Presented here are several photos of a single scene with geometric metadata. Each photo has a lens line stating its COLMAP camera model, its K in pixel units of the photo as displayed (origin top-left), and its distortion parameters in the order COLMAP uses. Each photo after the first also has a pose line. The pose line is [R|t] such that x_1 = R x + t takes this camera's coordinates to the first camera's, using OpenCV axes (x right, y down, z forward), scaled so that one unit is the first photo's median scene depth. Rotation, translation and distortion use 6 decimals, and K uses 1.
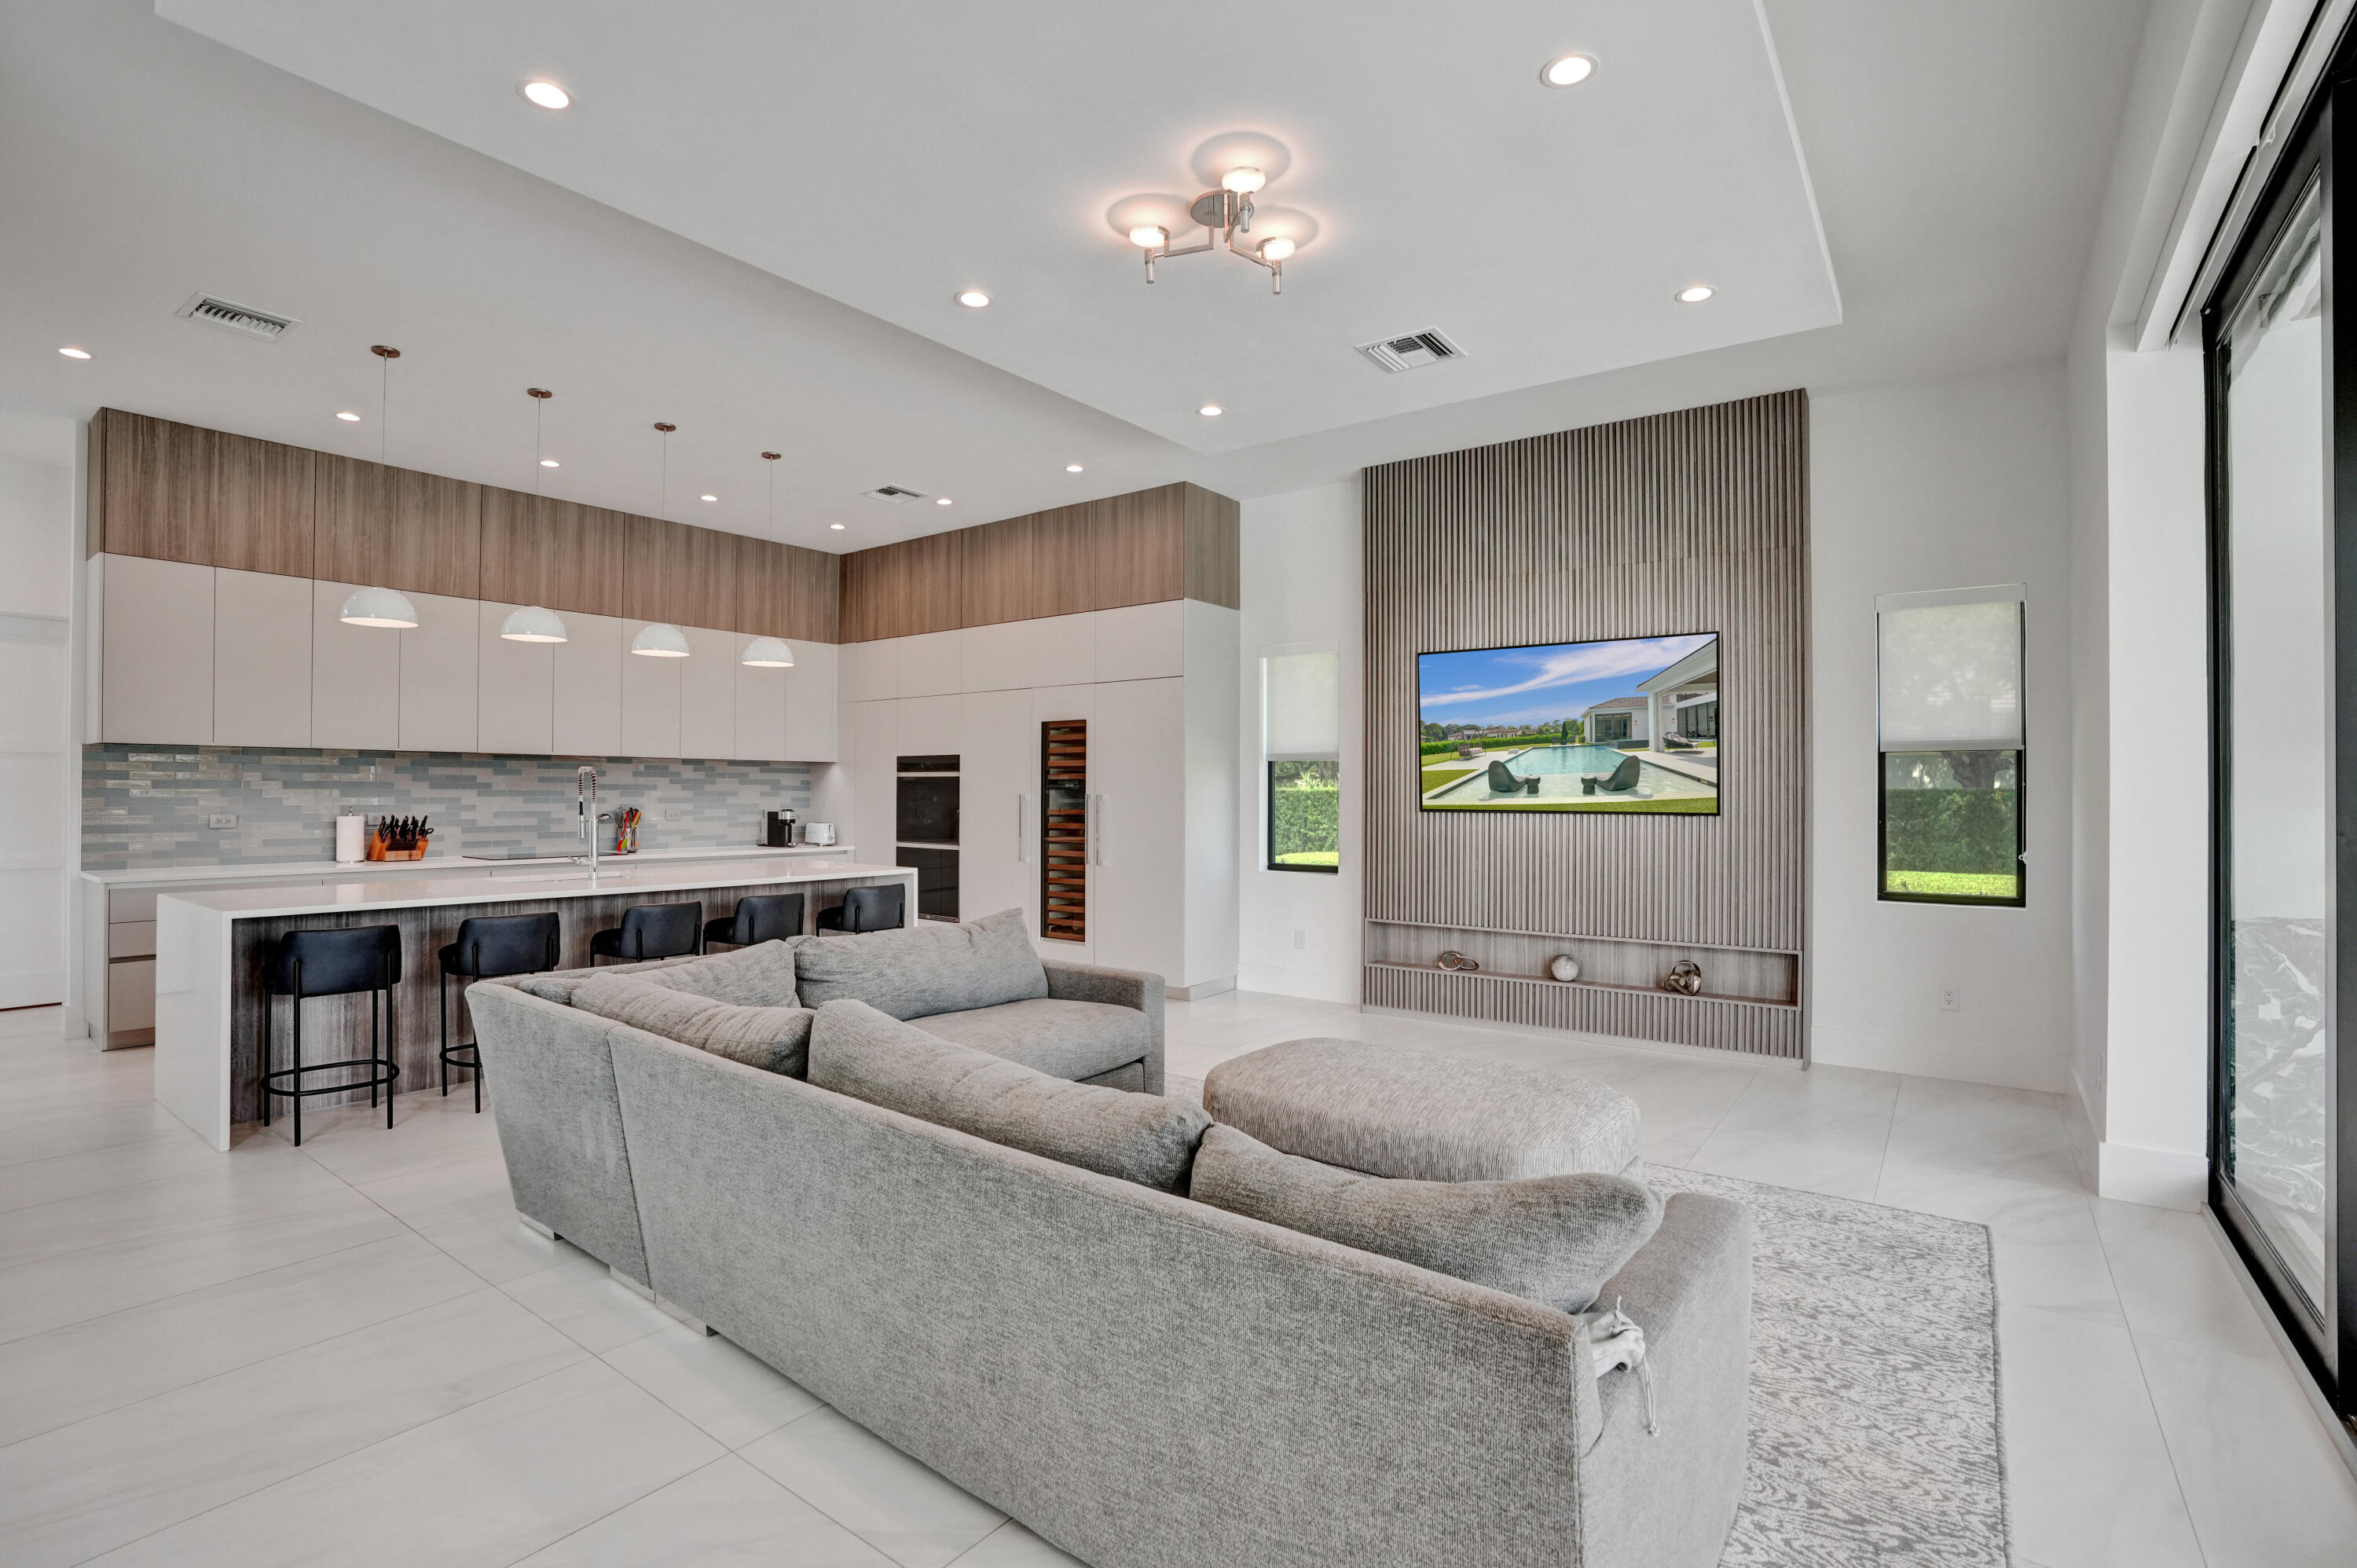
lens RADIAL K [[1085.4, 0, 1174.0], [0, 1085.4, 780.5], [0, 0, 1]] dist [-0.055240, 0.018038]
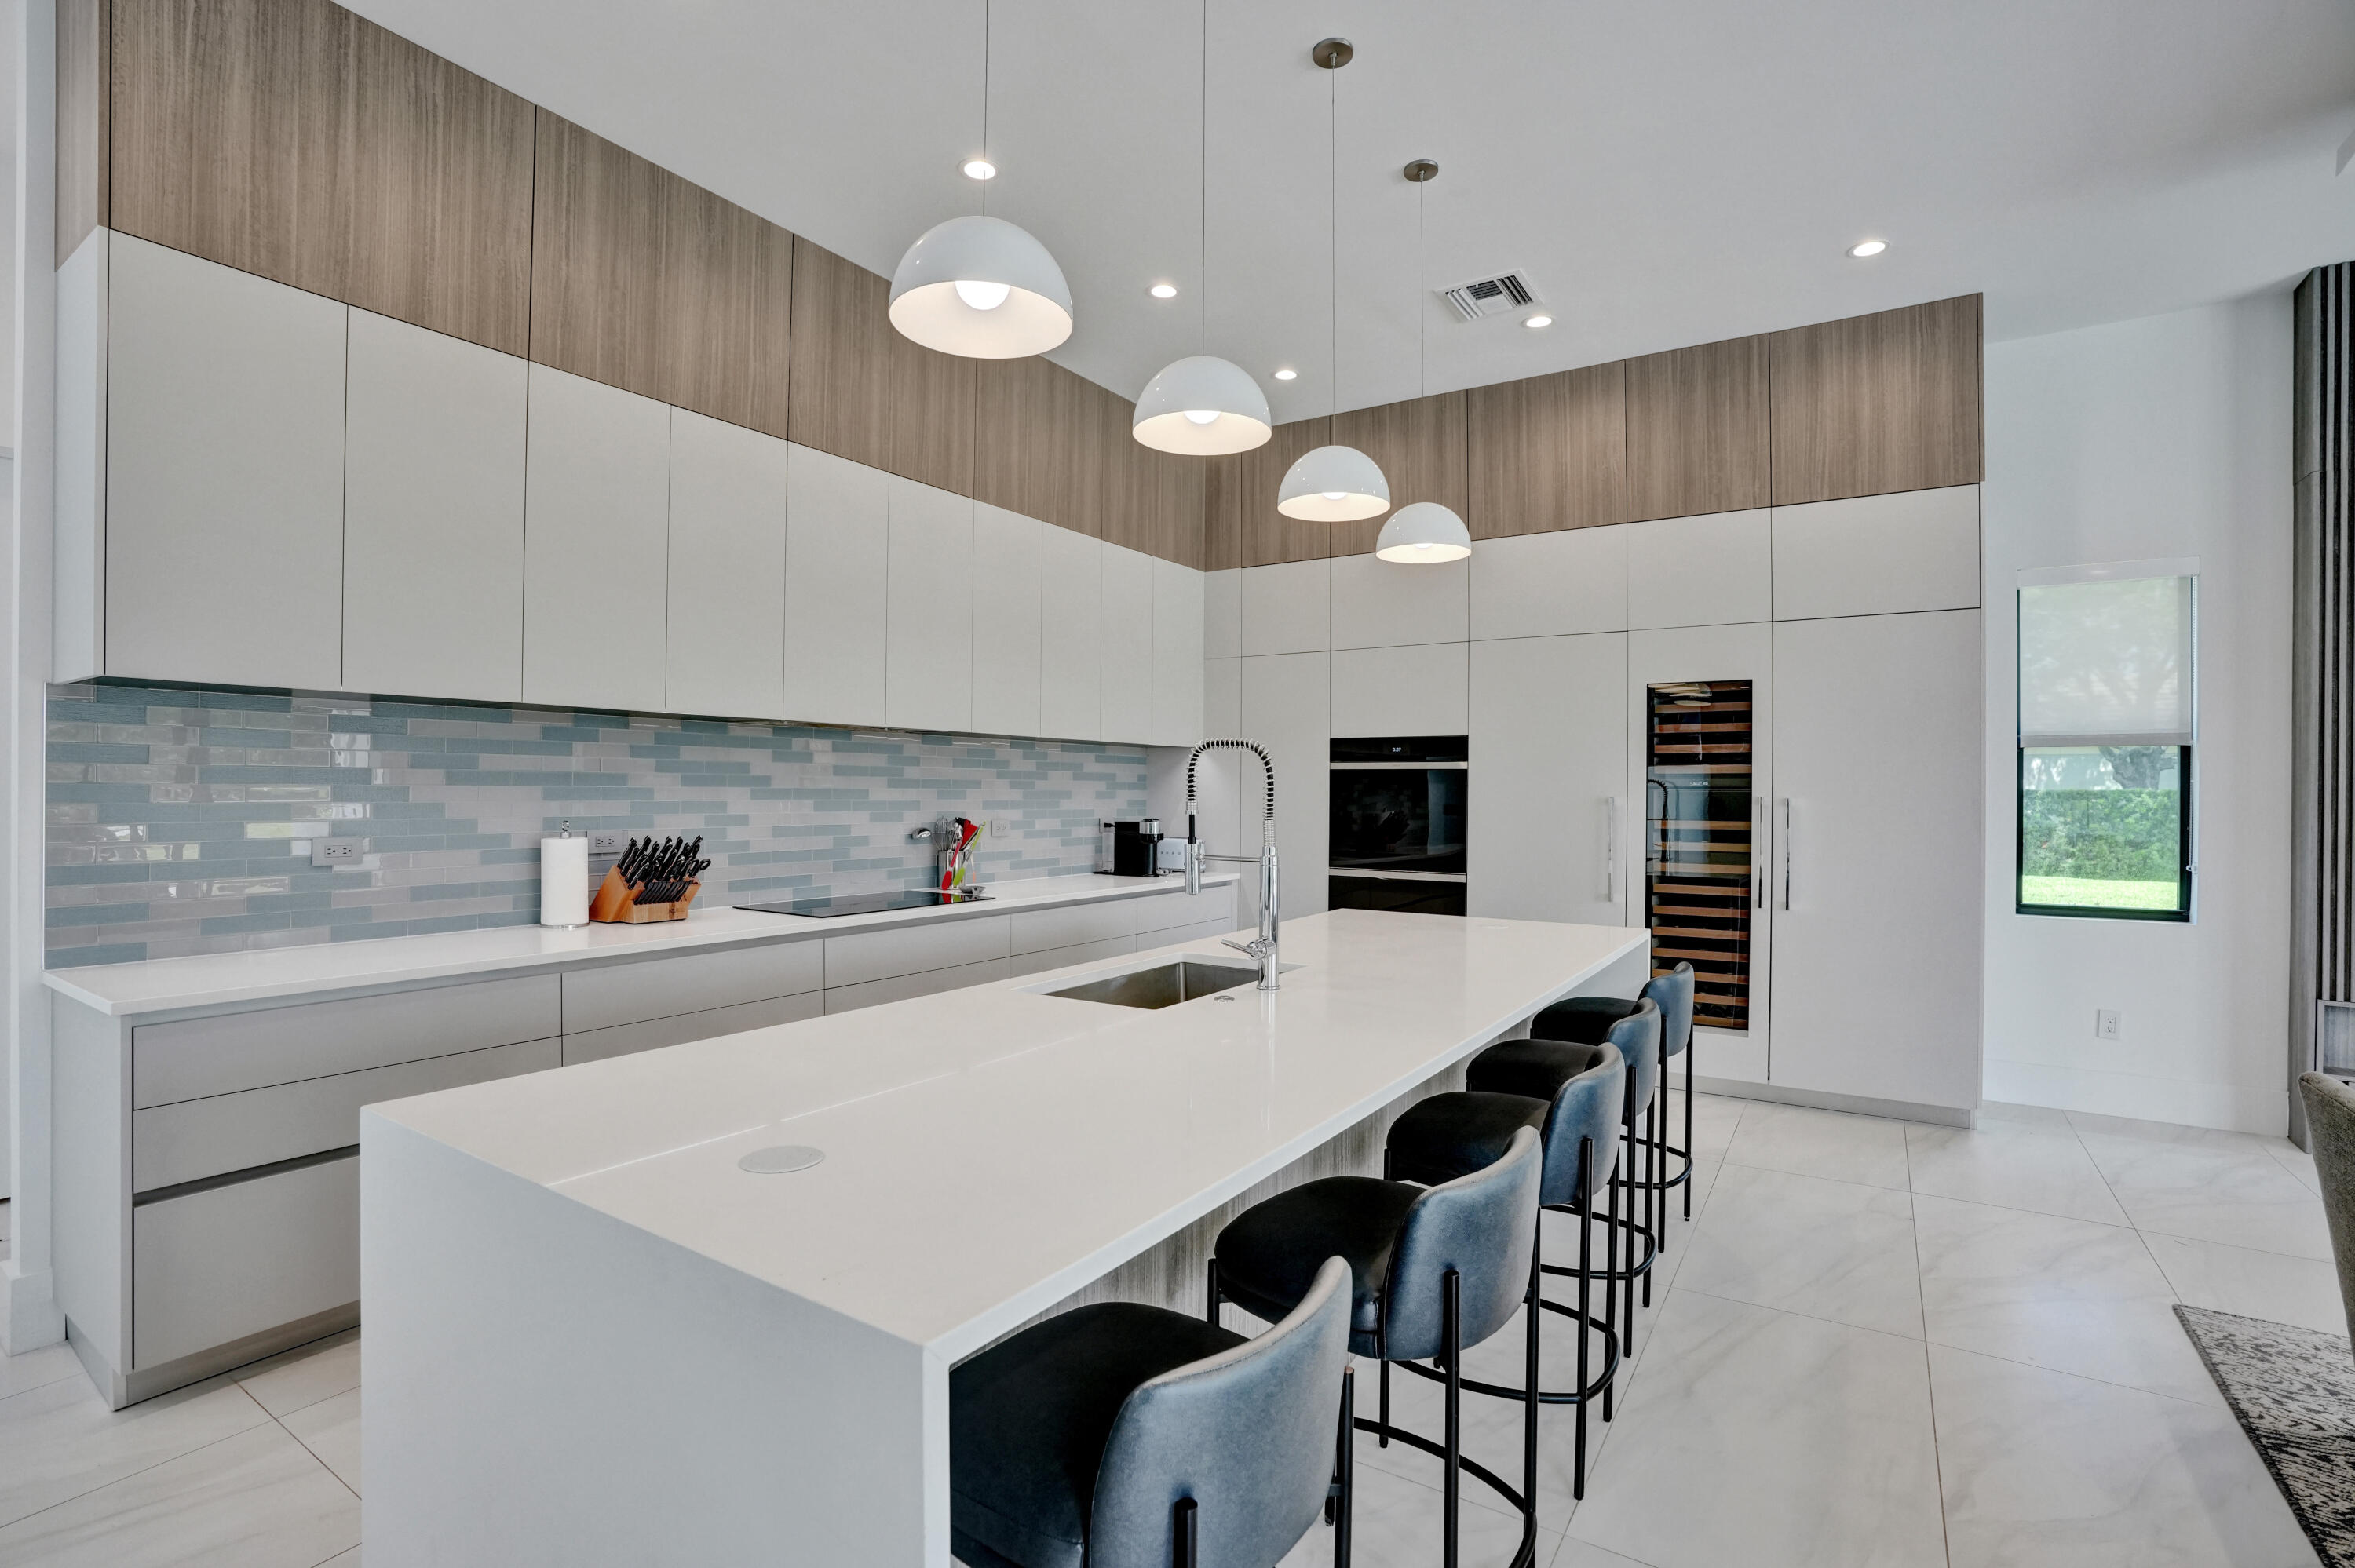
lens RADIAL K [[1084.4, 0, 1175.5], [0, 1084.4, 789.0], [0, 0, 1]] dist [-0.055240, 0.018038]
pose [[0.997564, 0.003841, 0.069652, -0.482949], [-0.004592, 0.999933, 0.010618, 0.002467], [-0.069606, -0.010912, 0.997515, 0.423928]]
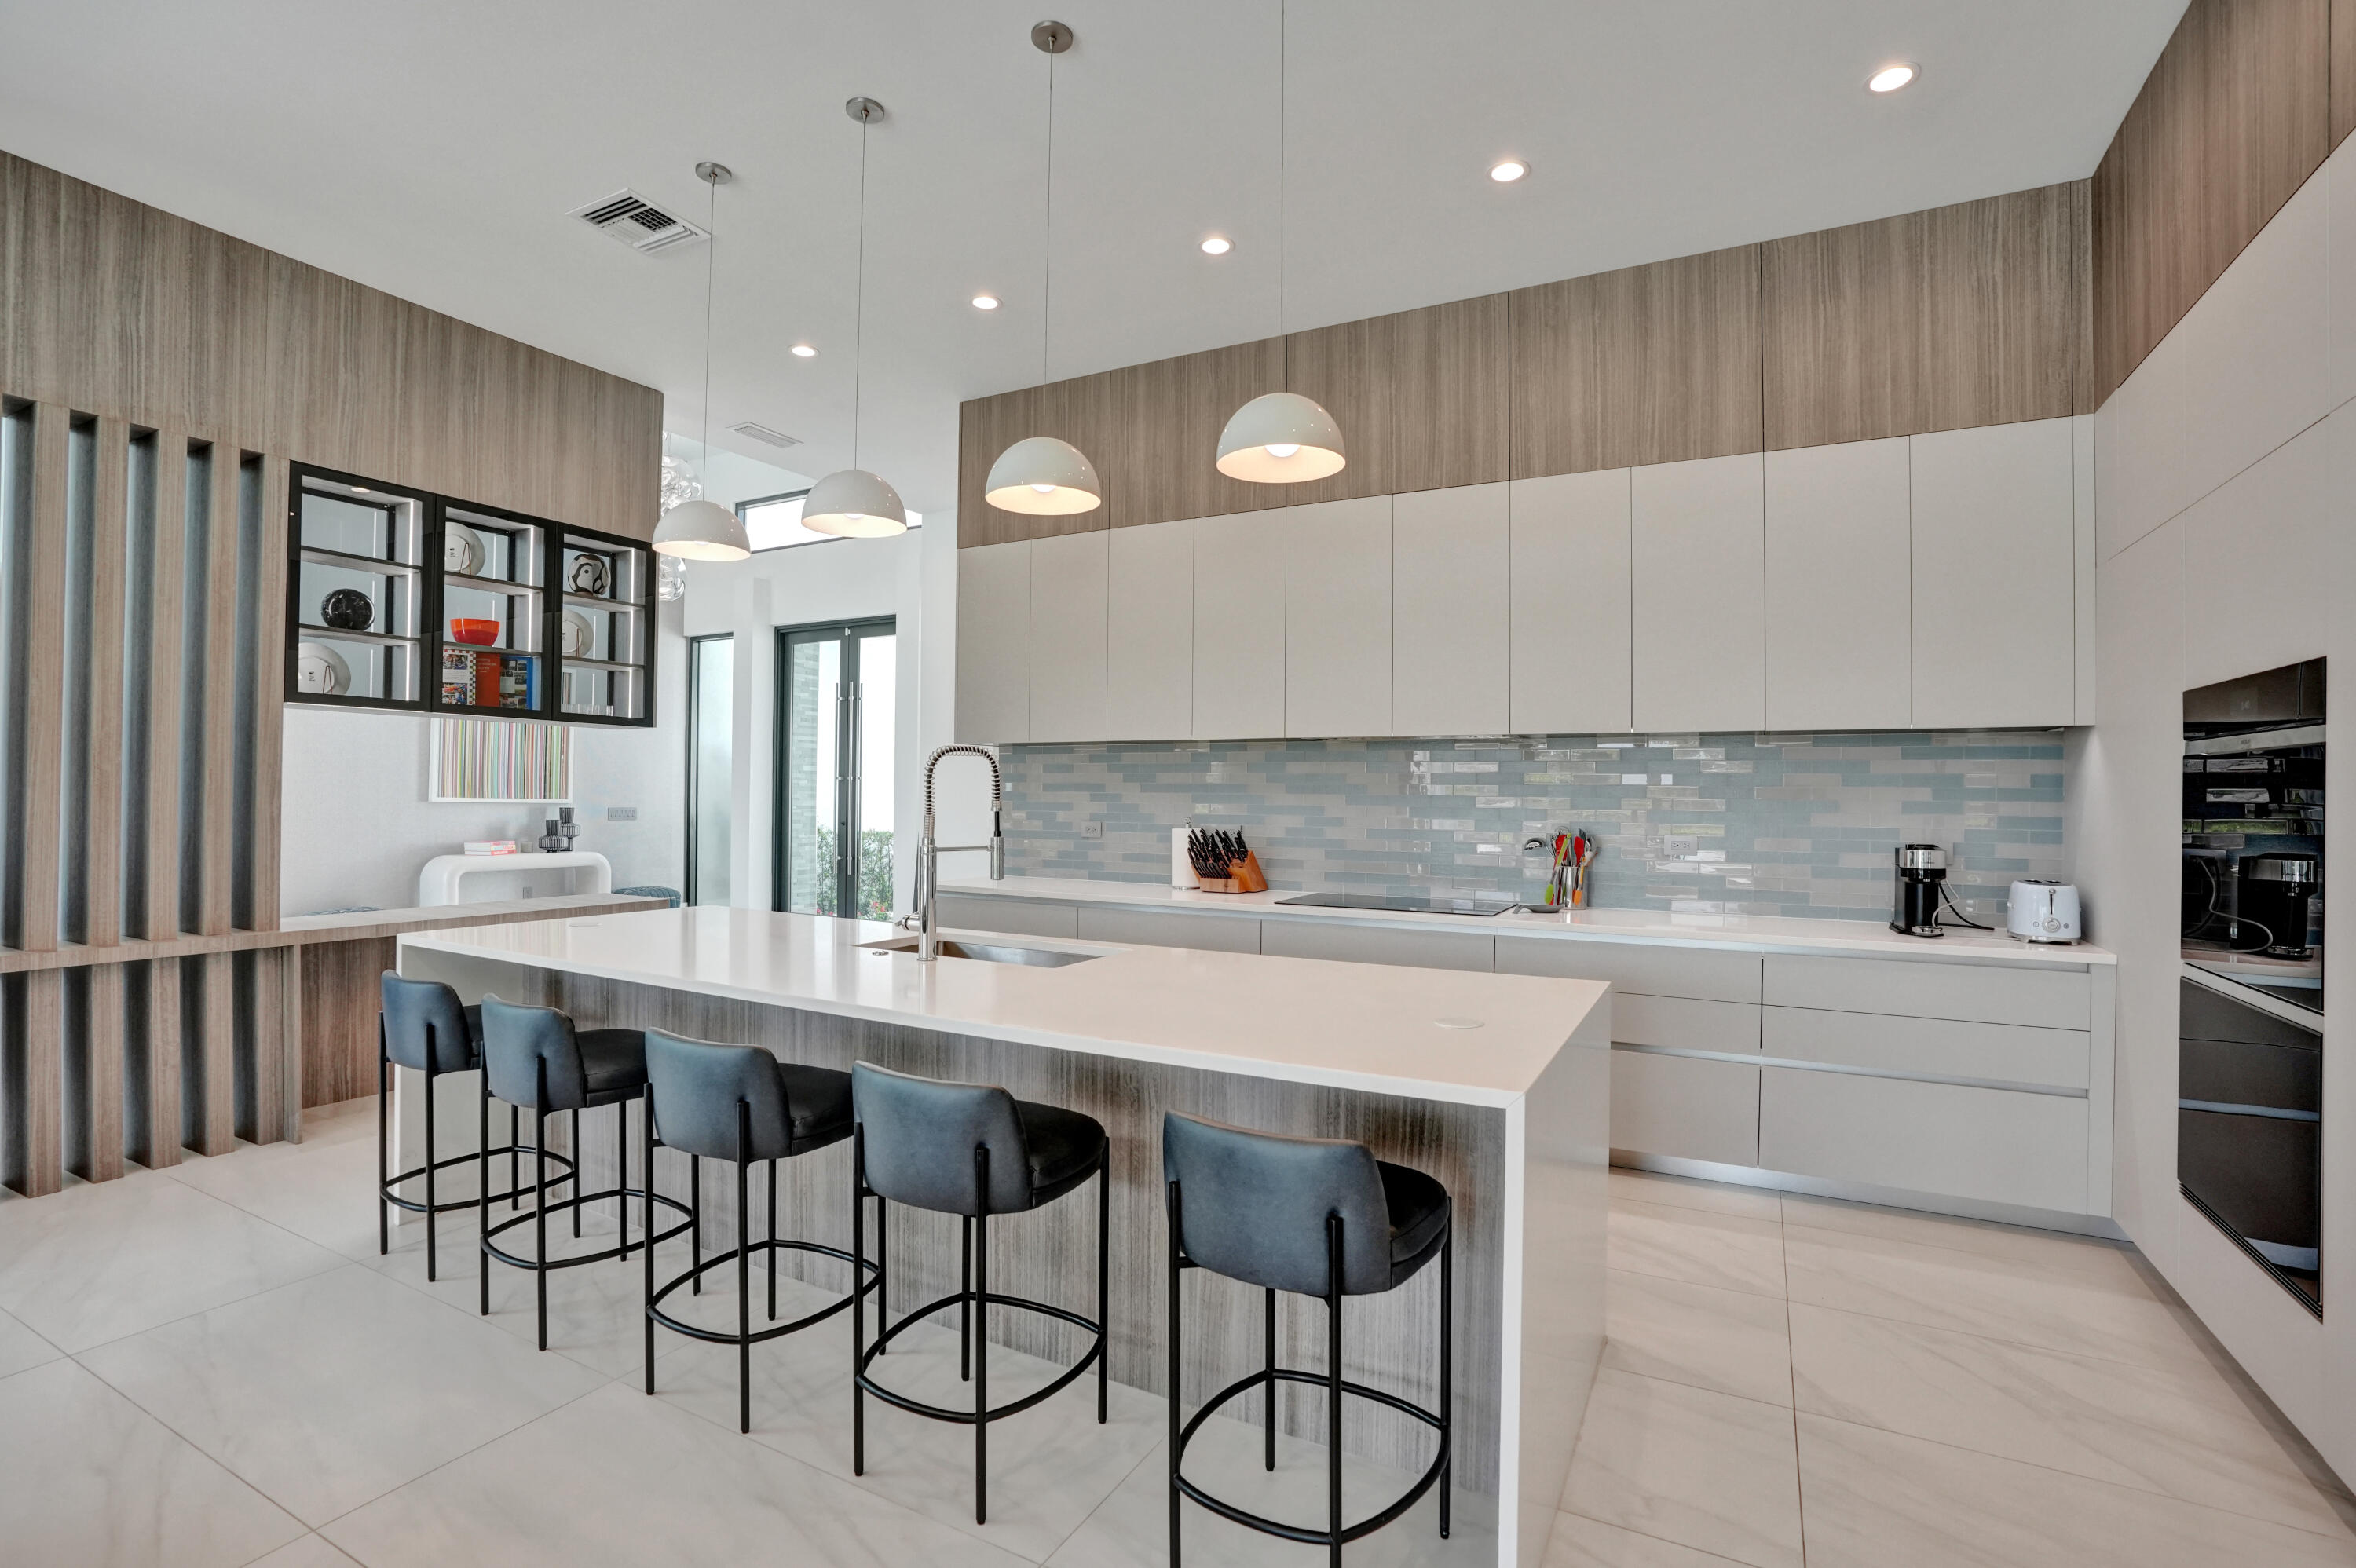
lens RADIAL K [[1084.9, 0, 1154.0], [0, 1084.9, 780.2], [0, 0, 1]] dist [-0.055240, 0.018038]
pose [[0.159393, -0.014801, -0.987104, -0.004119], [0.001282, 0.999890, -0.014786, 0.009740], [0.987214, 0.001092, 0.159395, 0.795222]]
